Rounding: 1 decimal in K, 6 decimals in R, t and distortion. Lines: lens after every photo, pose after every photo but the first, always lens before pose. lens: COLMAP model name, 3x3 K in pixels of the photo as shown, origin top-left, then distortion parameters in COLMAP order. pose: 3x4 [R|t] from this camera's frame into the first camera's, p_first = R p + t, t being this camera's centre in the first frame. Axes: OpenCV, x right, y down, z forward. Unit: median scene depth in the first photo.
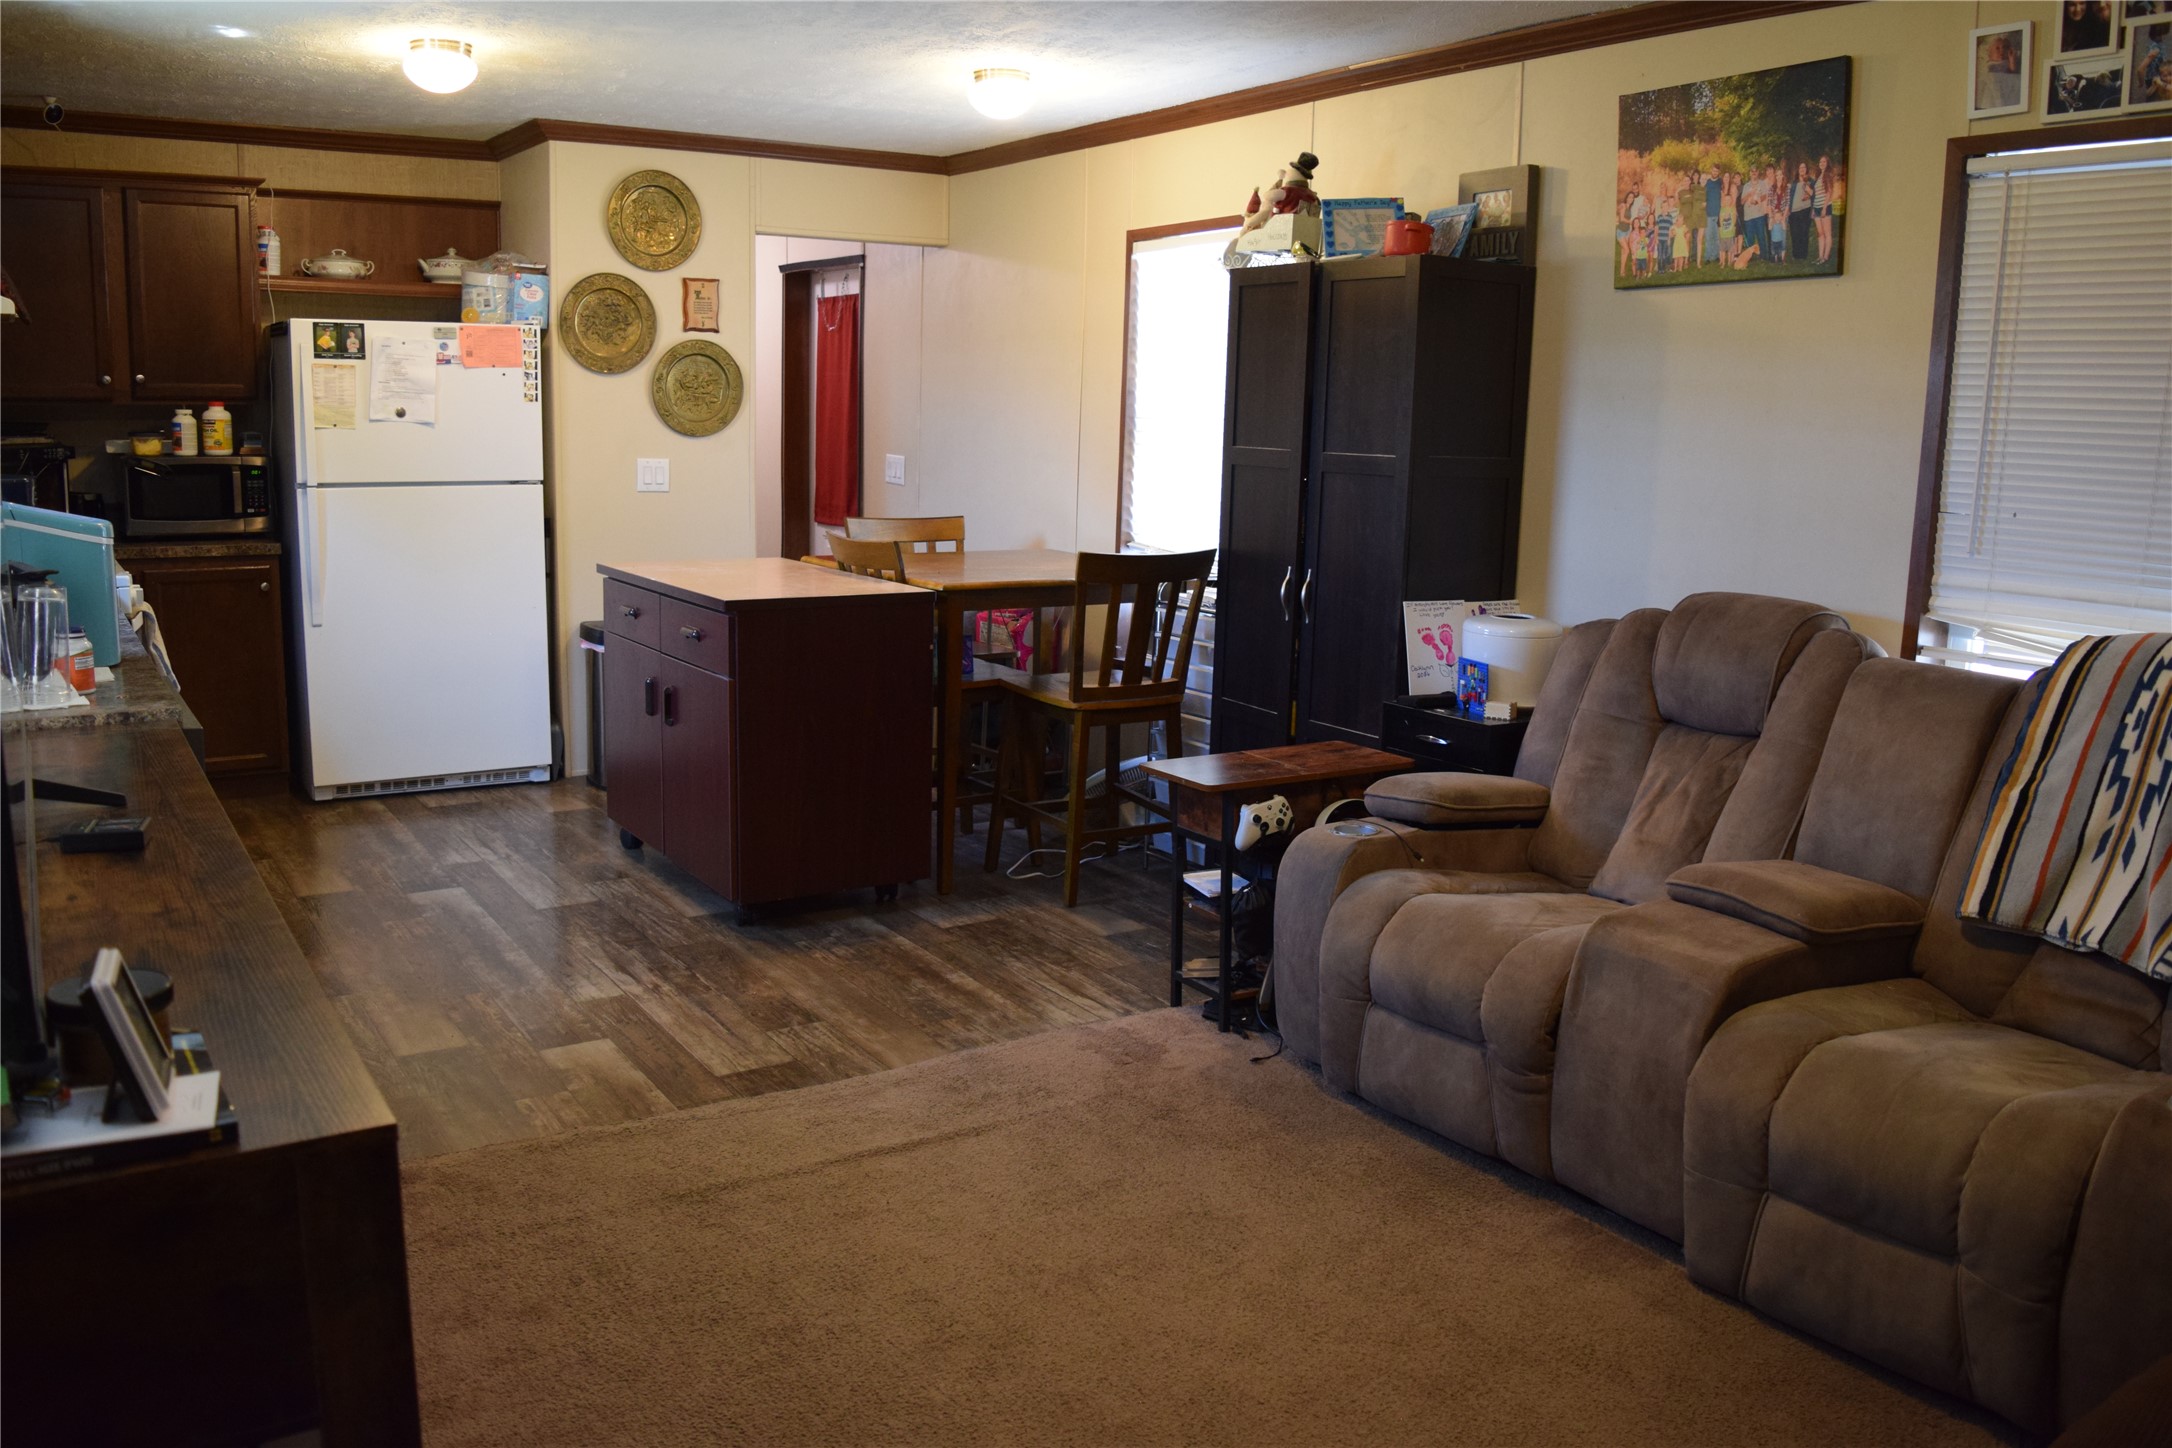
lens RADIAL K [[1681.7, 0, 1084.1], [0, 1681.7, 703.6], [0, 0, 1]] dist [-0.104905, 0.031548]
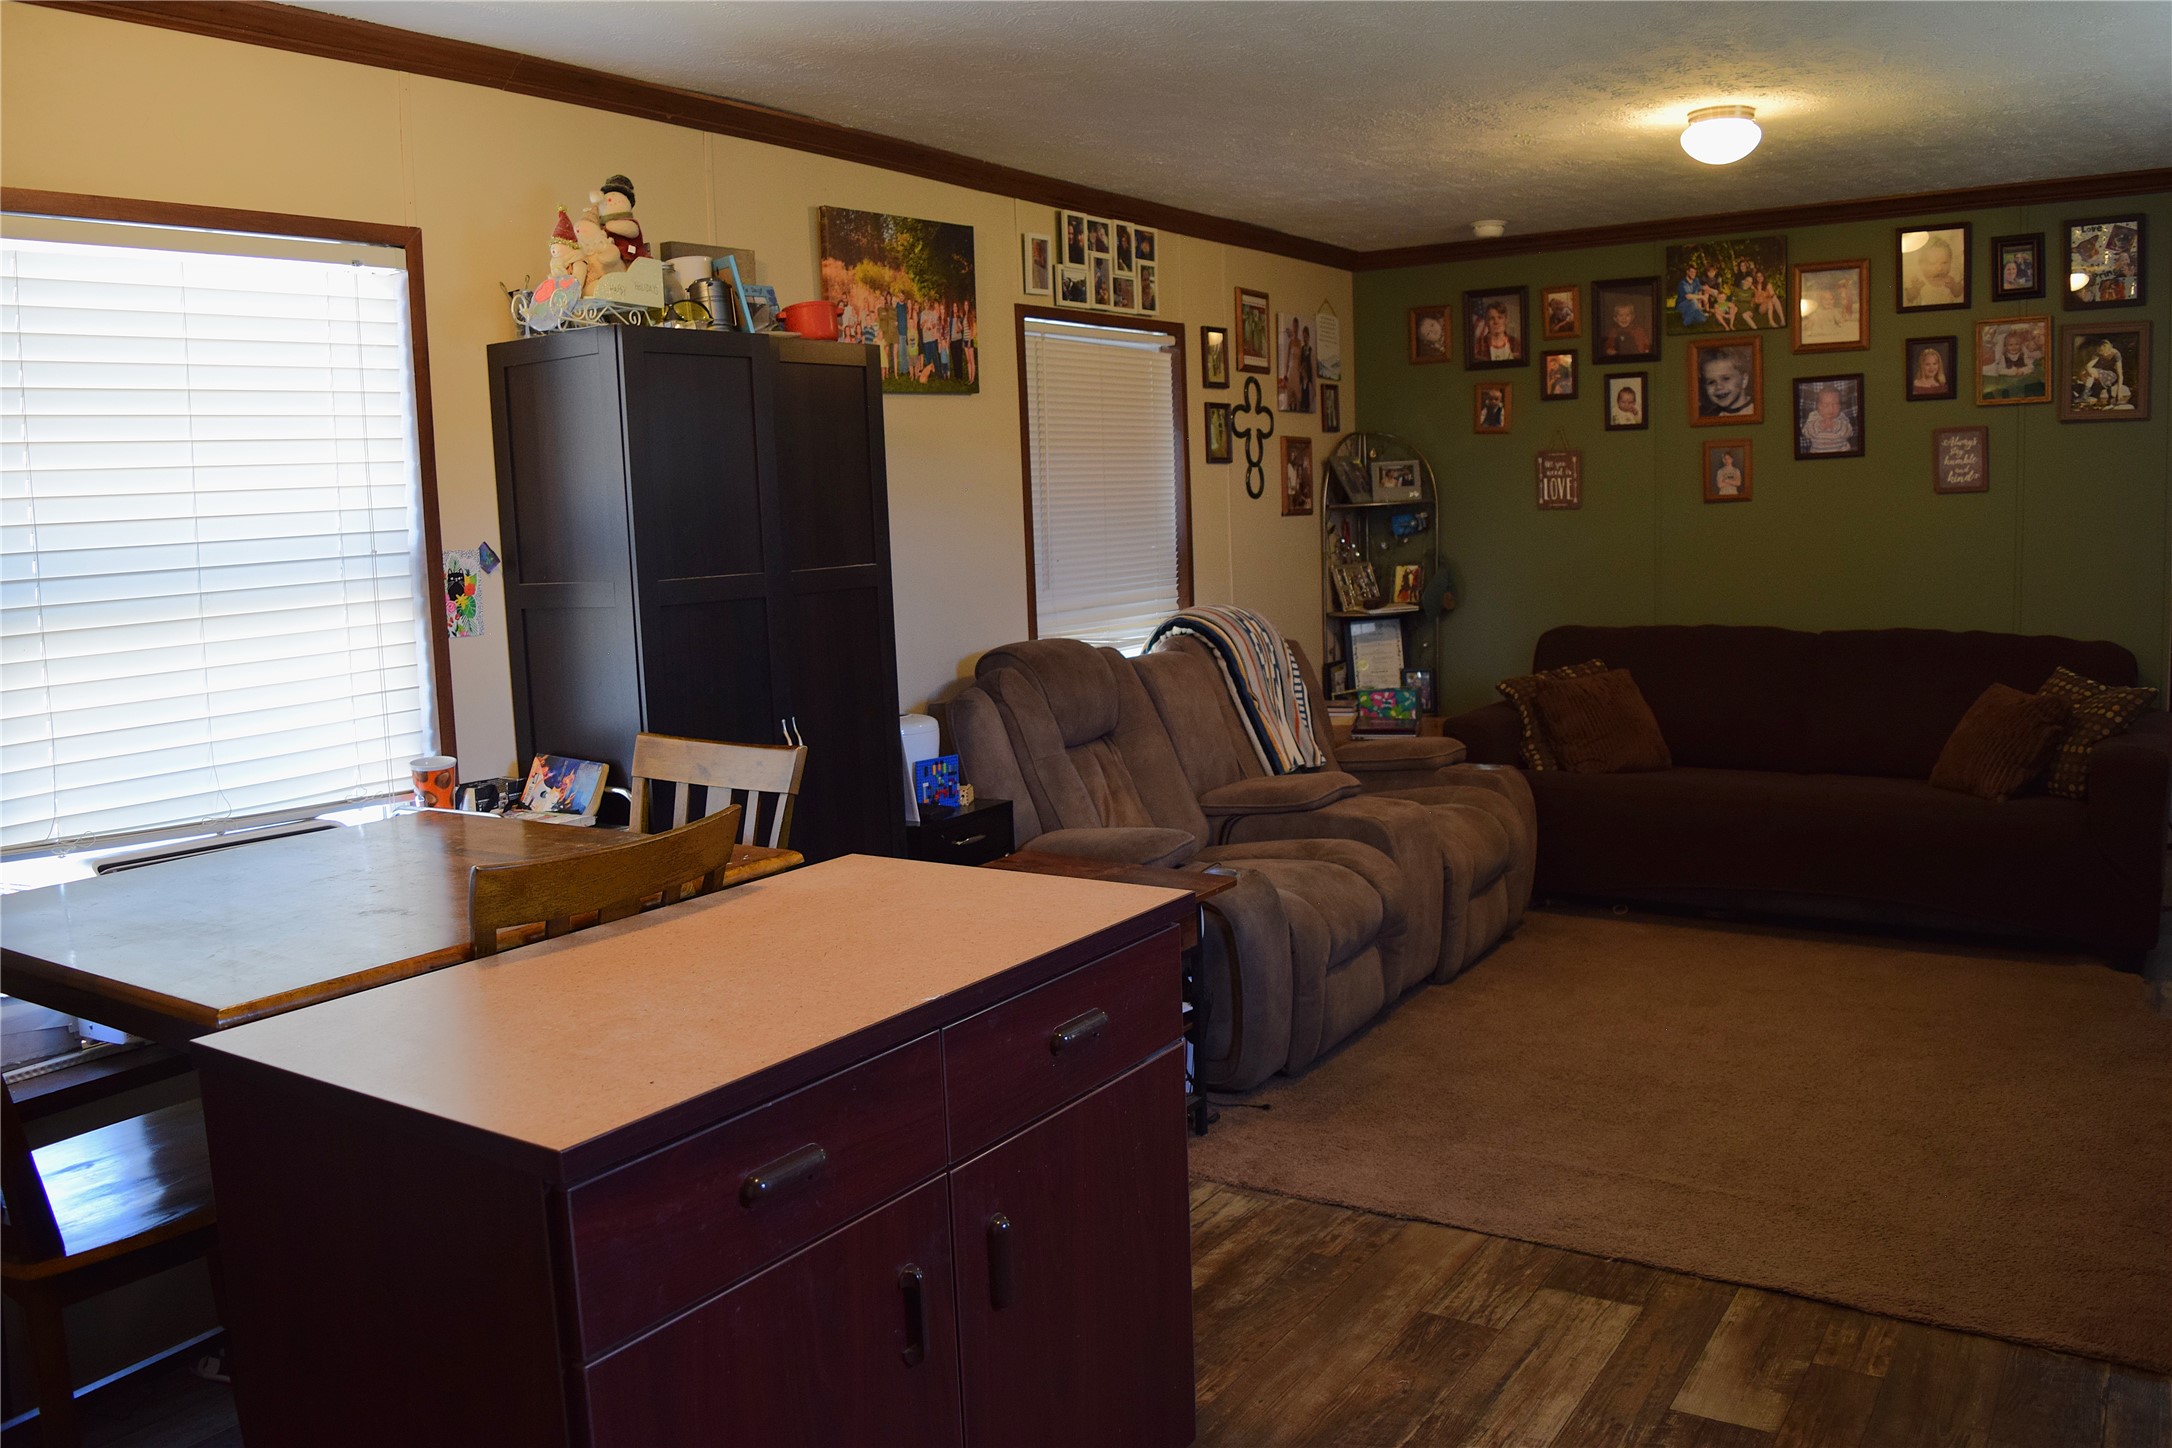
lens RADIAL K [[1681.7, 0, 1084.1], [0, 1681.7, 703.6], [0, 0, 1]] dist [-0.104905, 0.031548]
pose [[-0.381697, -0.115452, 0.917049, -0.778792], [0.192864, 0.960380, 0.201181, -0.263512], [-0.903942, 0.253656, -0.344308, 1.373381]]
